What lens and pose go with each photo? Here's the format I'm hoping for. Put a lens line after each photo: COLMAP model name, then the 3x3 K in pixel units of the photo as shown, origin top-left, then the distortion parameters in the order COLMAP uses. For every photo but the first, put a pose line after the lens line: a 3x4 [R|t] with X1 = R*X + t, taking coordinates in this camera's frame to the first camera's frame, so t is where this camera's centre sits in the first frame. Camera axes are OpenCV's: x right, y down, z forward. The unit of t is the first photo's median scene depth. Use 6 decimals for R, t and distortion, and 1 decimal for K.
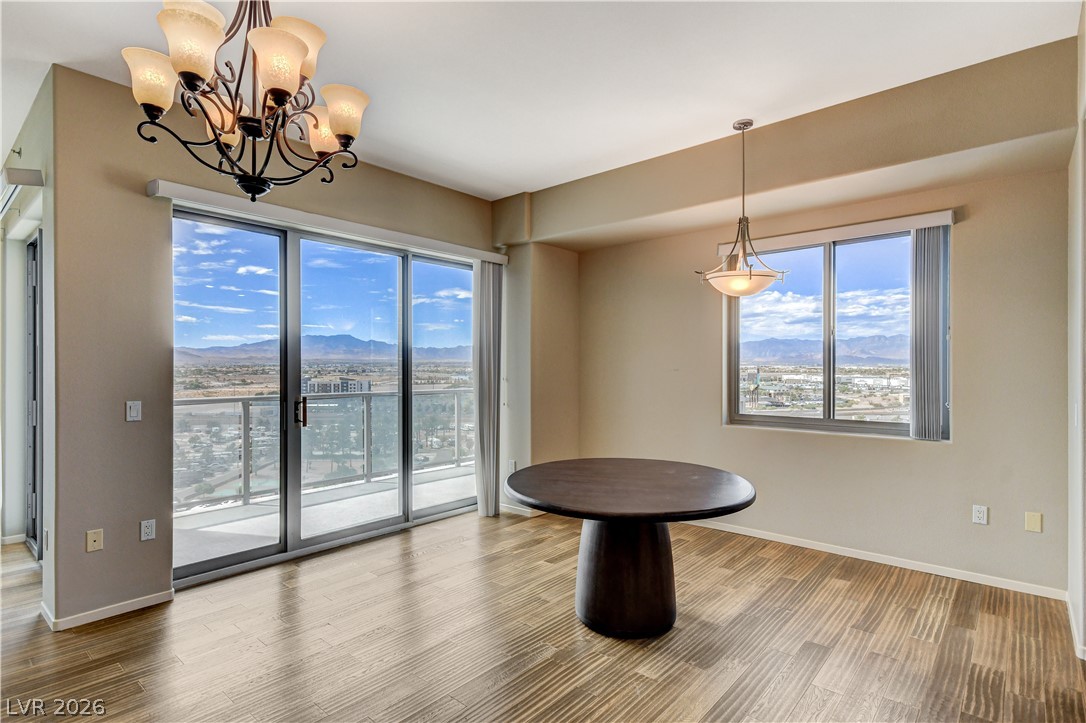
lens RADIAL K [[553.5, 0, 546.7], [0, 553.5, 367.4], [0, 0, 1]] dist [0.012671, 0.000105]
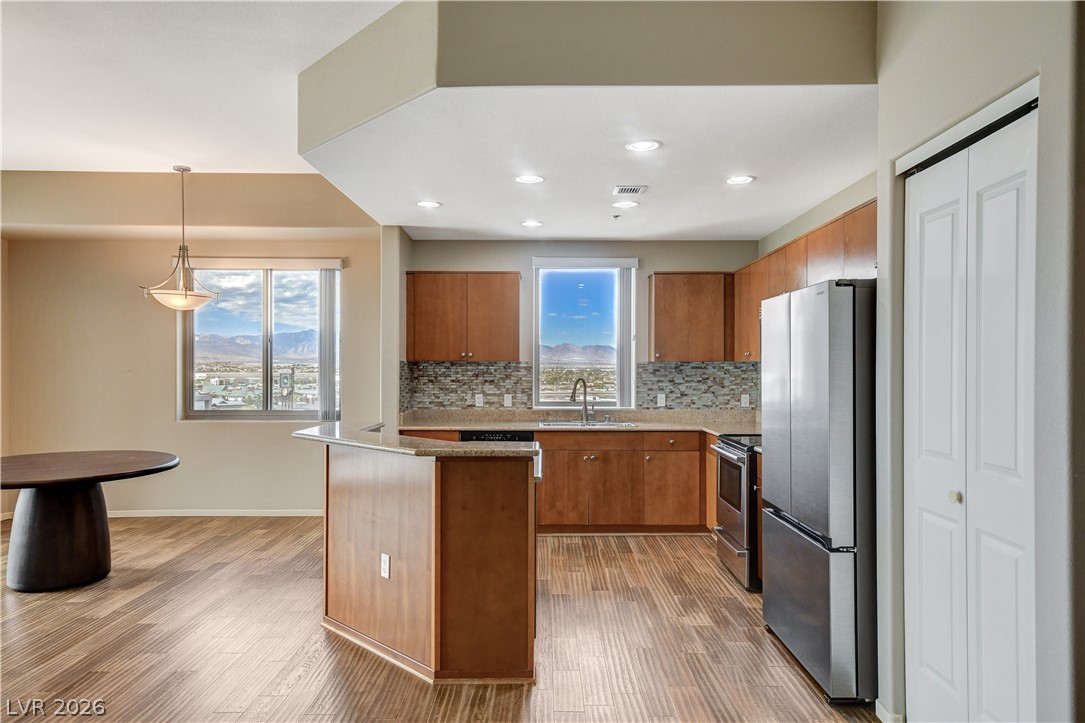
lens RADIAL K [[716.0, 0, 542.5], [0, 716.0, 361.5], [0, 0, 1]] dist [0.034348, 0.001998]
pose [[0.767168, 0.002847, 0.641440, -0.057394], [0.001146, 0.999982, -0.005808, -0.006665], [-0.641446, 0.005190, 0.767151, -0.713379]]
